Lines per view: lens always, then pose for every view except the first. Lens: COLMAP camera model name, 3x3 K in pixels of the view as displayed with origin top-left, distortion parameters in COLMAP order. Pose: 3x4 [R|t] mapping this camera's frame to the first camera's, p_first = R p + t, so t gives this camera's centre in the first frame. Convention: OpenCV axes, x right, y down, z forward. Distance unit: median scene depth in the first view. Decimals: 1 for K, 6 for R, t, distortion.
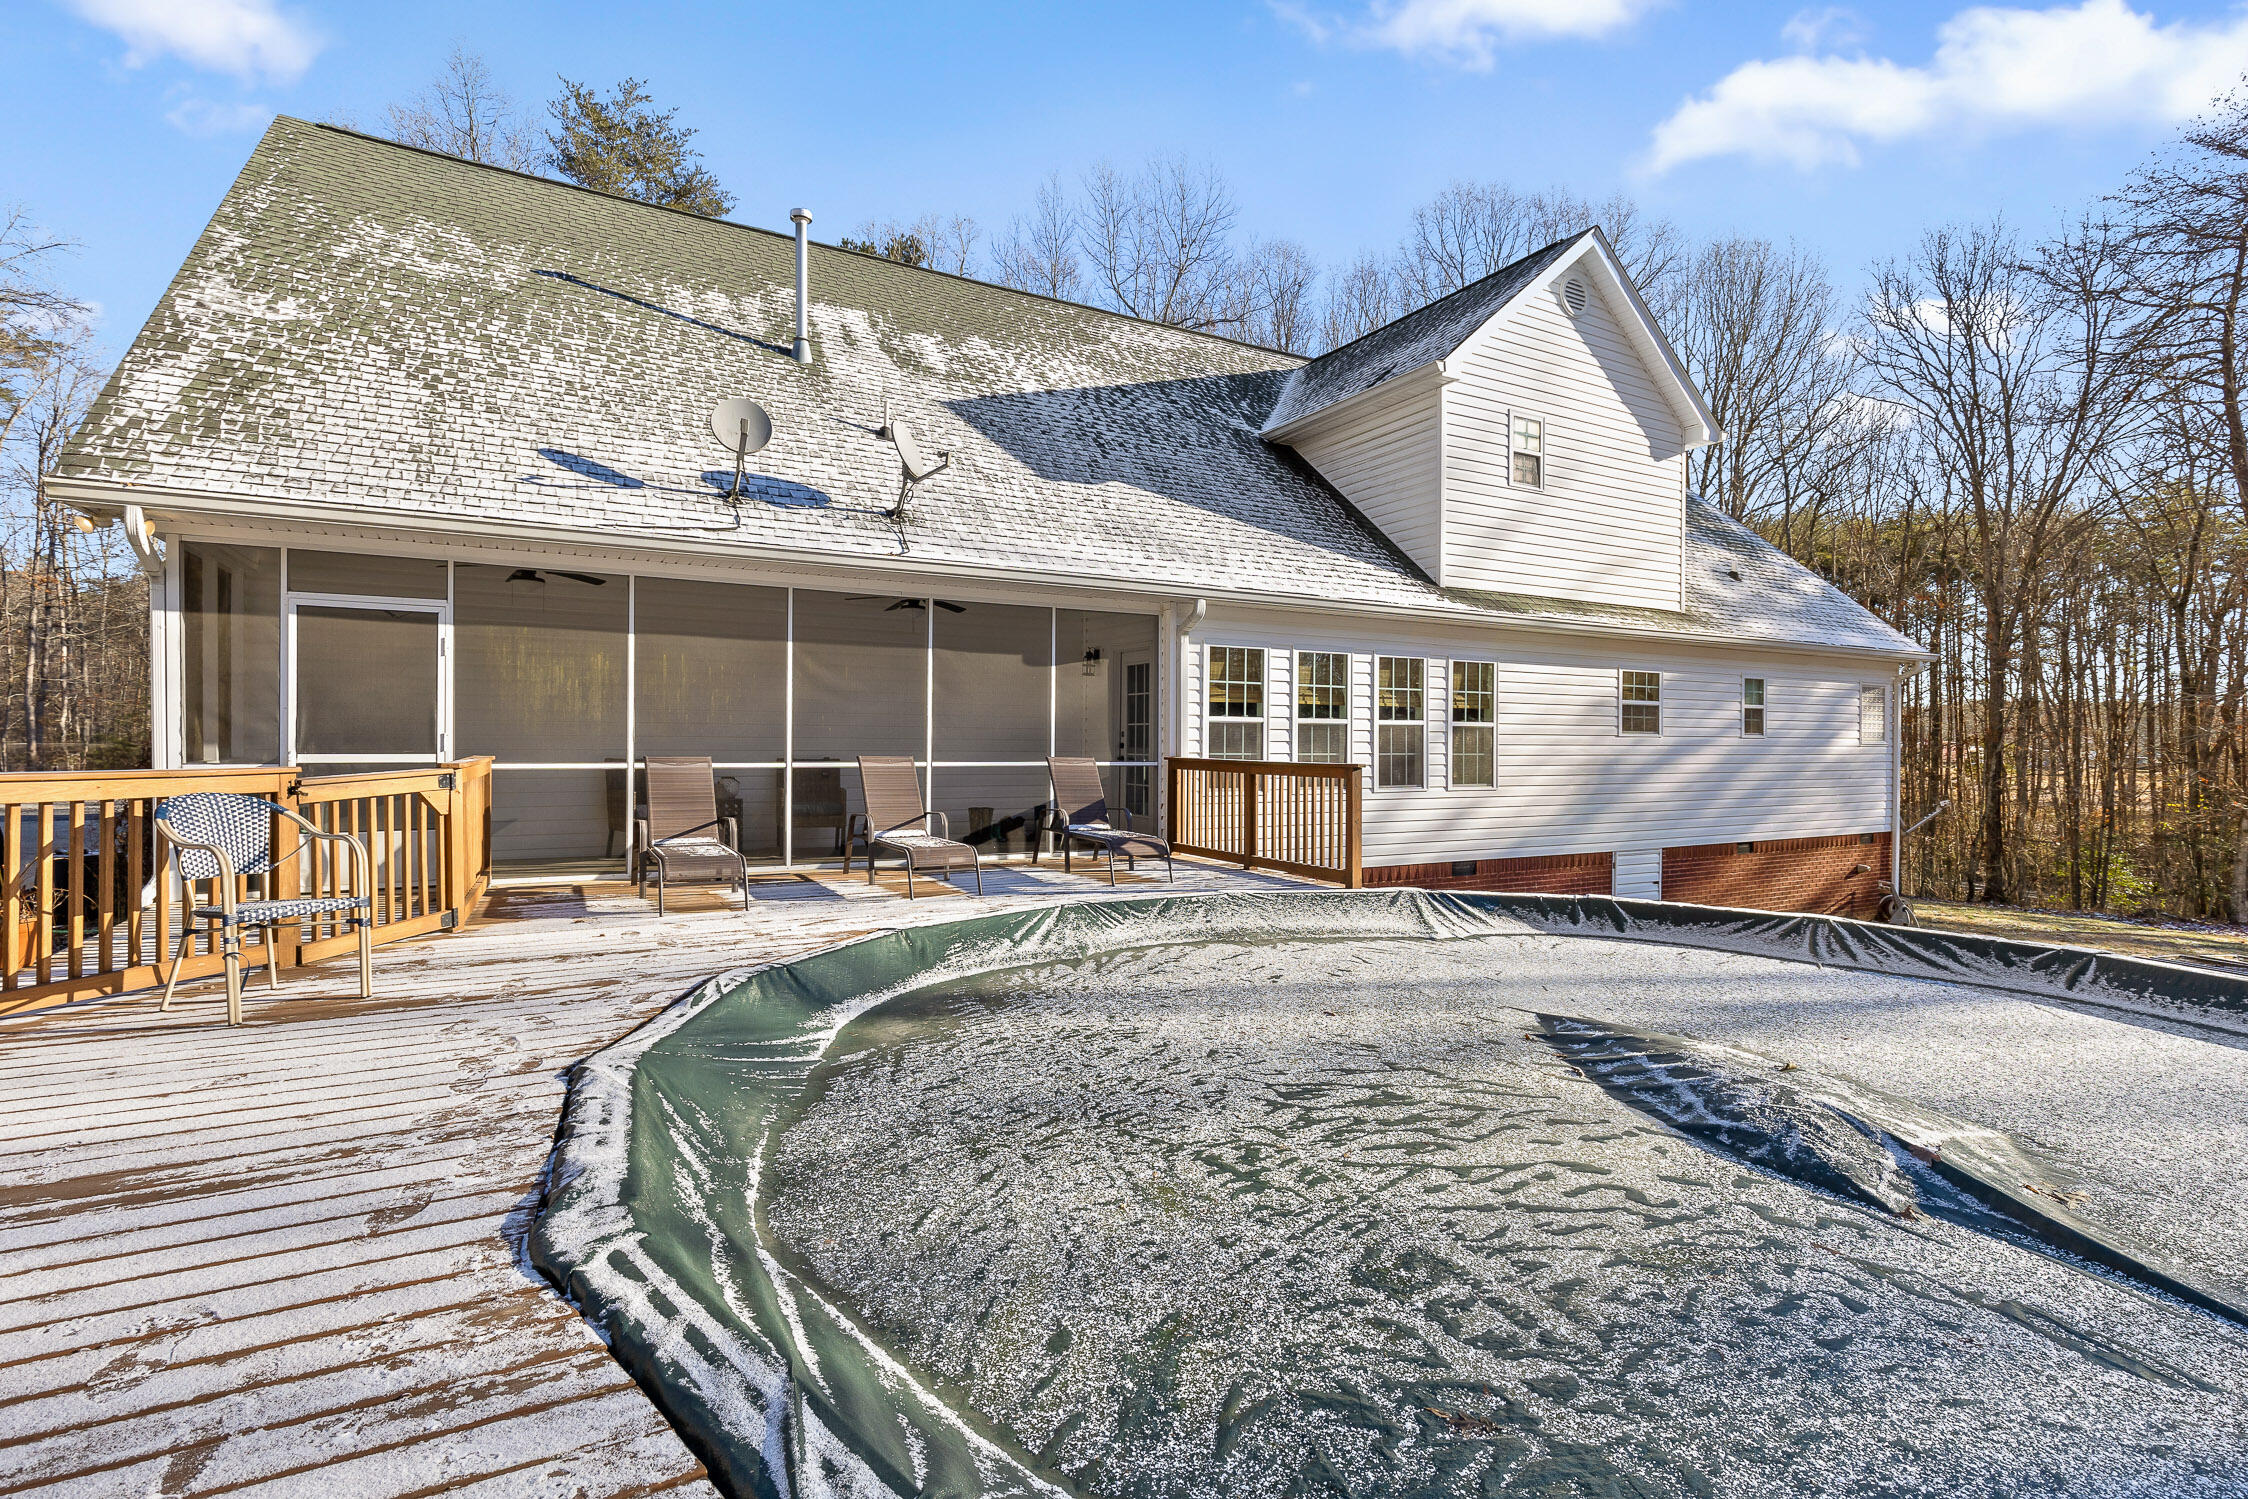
lens RADIAL K [[1125.9, 0, 1124.0], [0, 1125.9, 749.5], [0, 0, 1]] dist [0.000966, 0.000124]
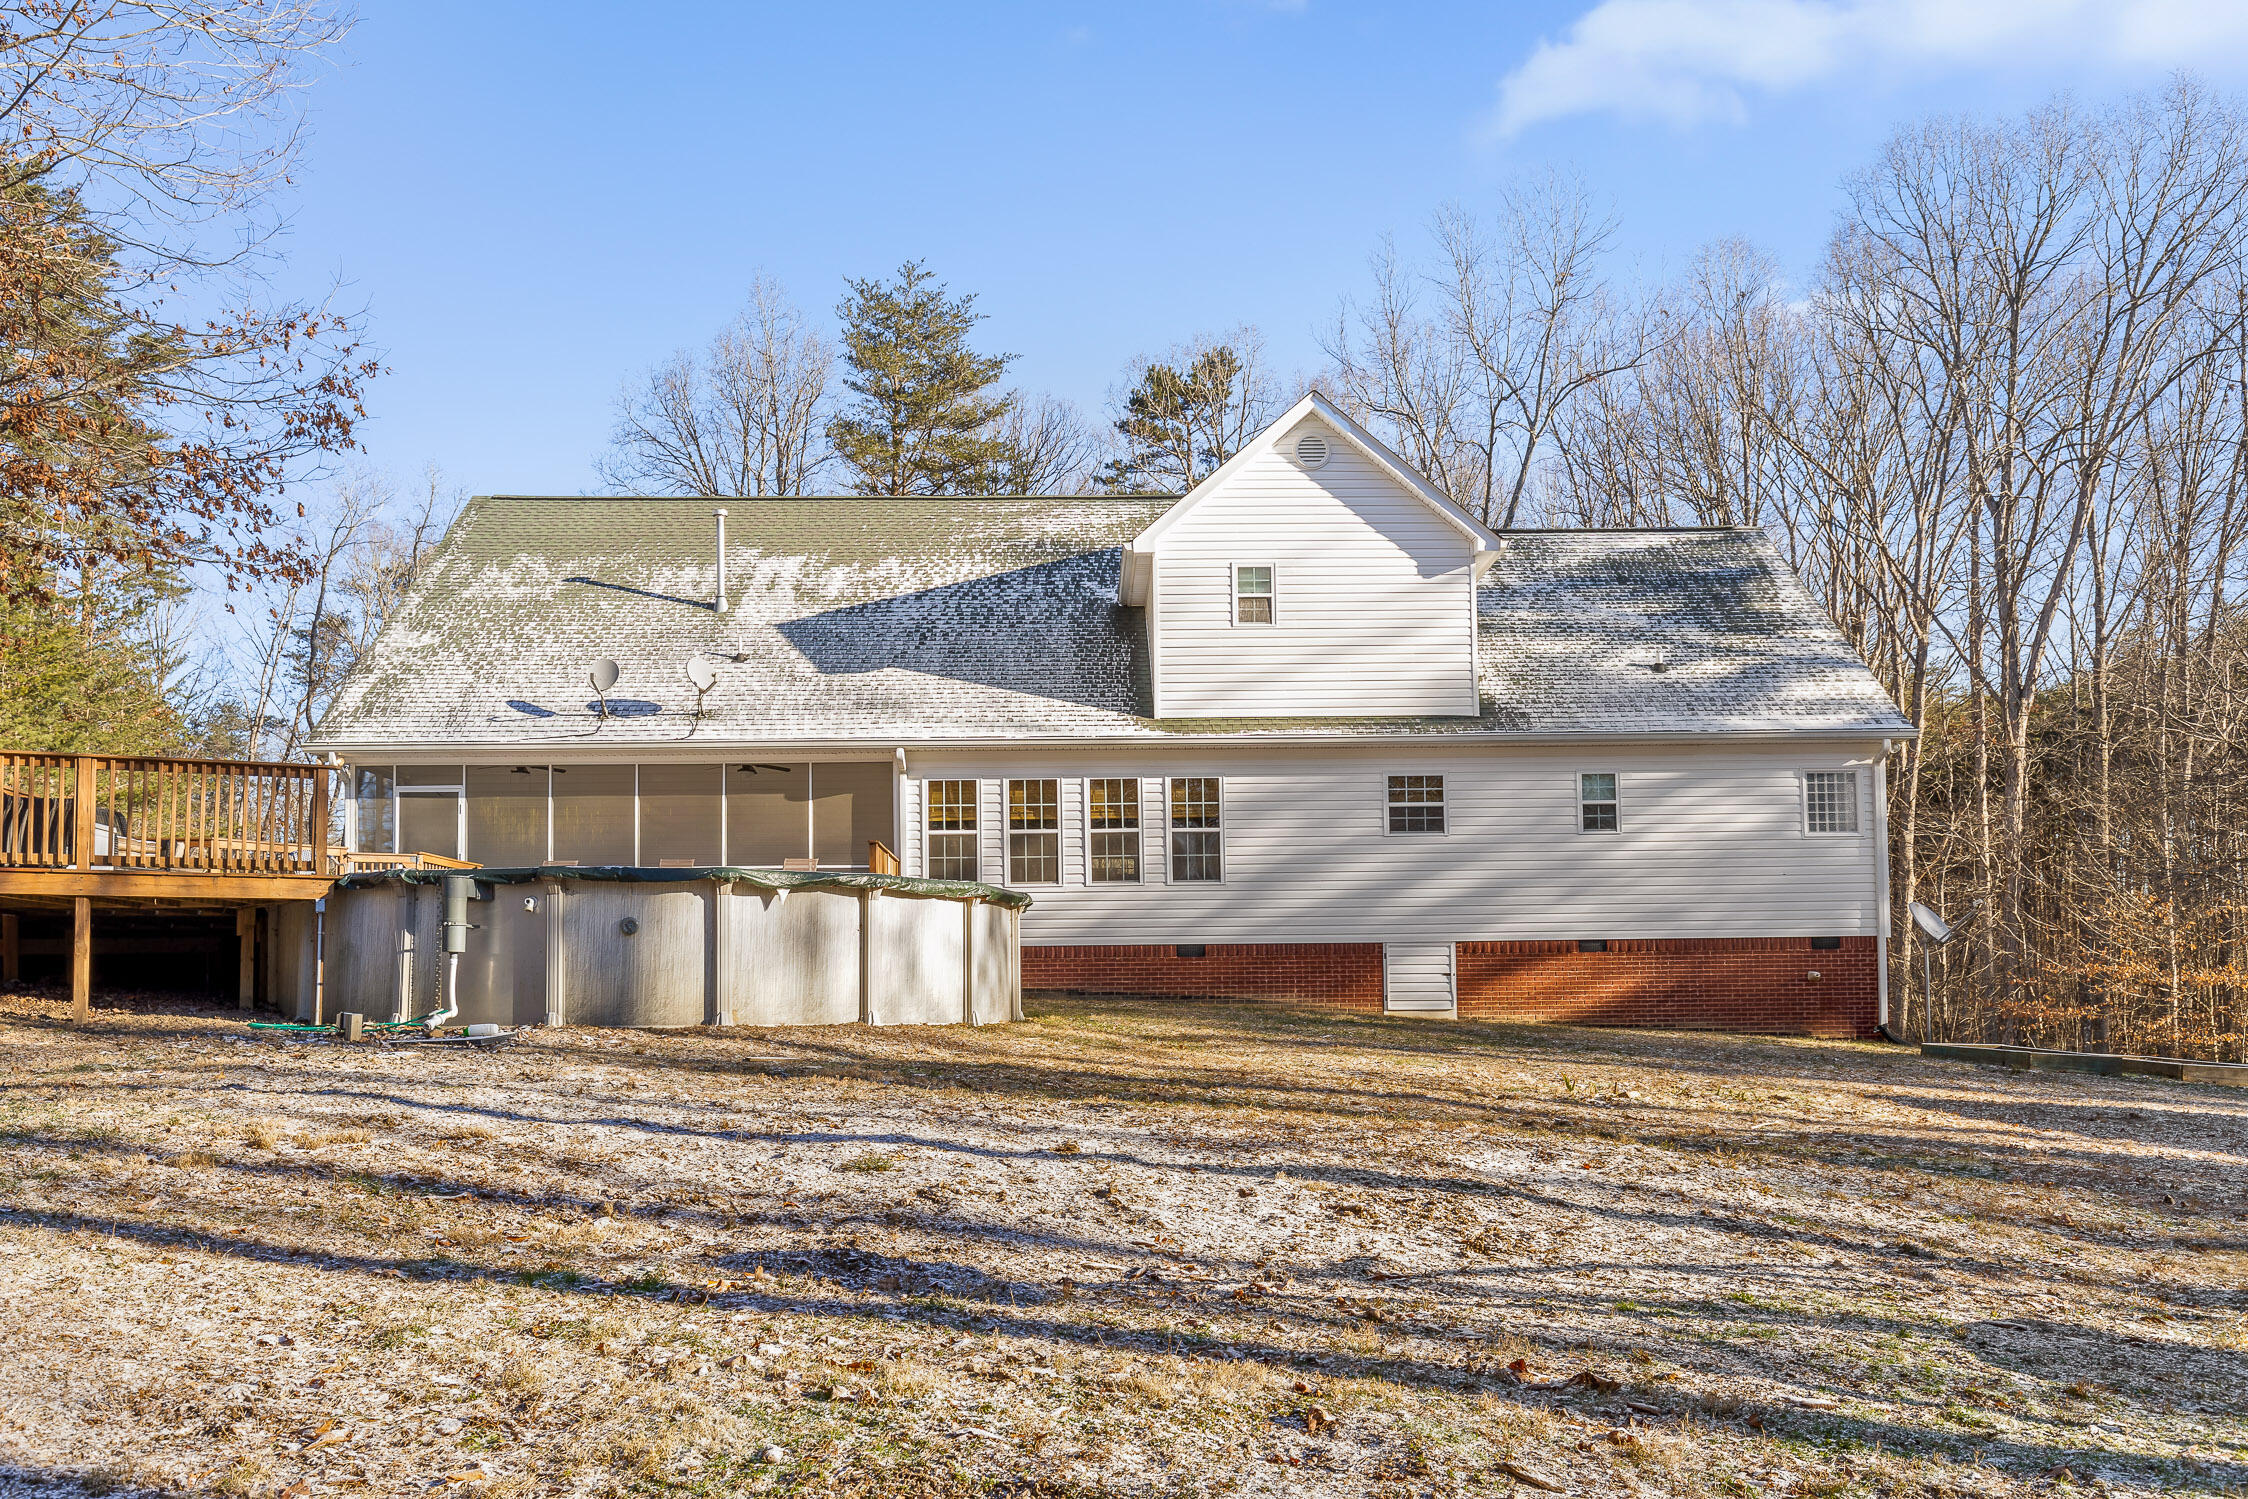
lens RADIAL K [[1809.9, 0, 1124.0], [0, 1809.9, 749.5], [0, 0, 1]] dist [0.000711, -0.000161]
pose [[0.866306, -0.070103, -0.494570, 1.334223], [0.014939, 0.993296, -0.114627, 0.124264], [0.499290, 0.091914, 0.861546, -0.772581]]
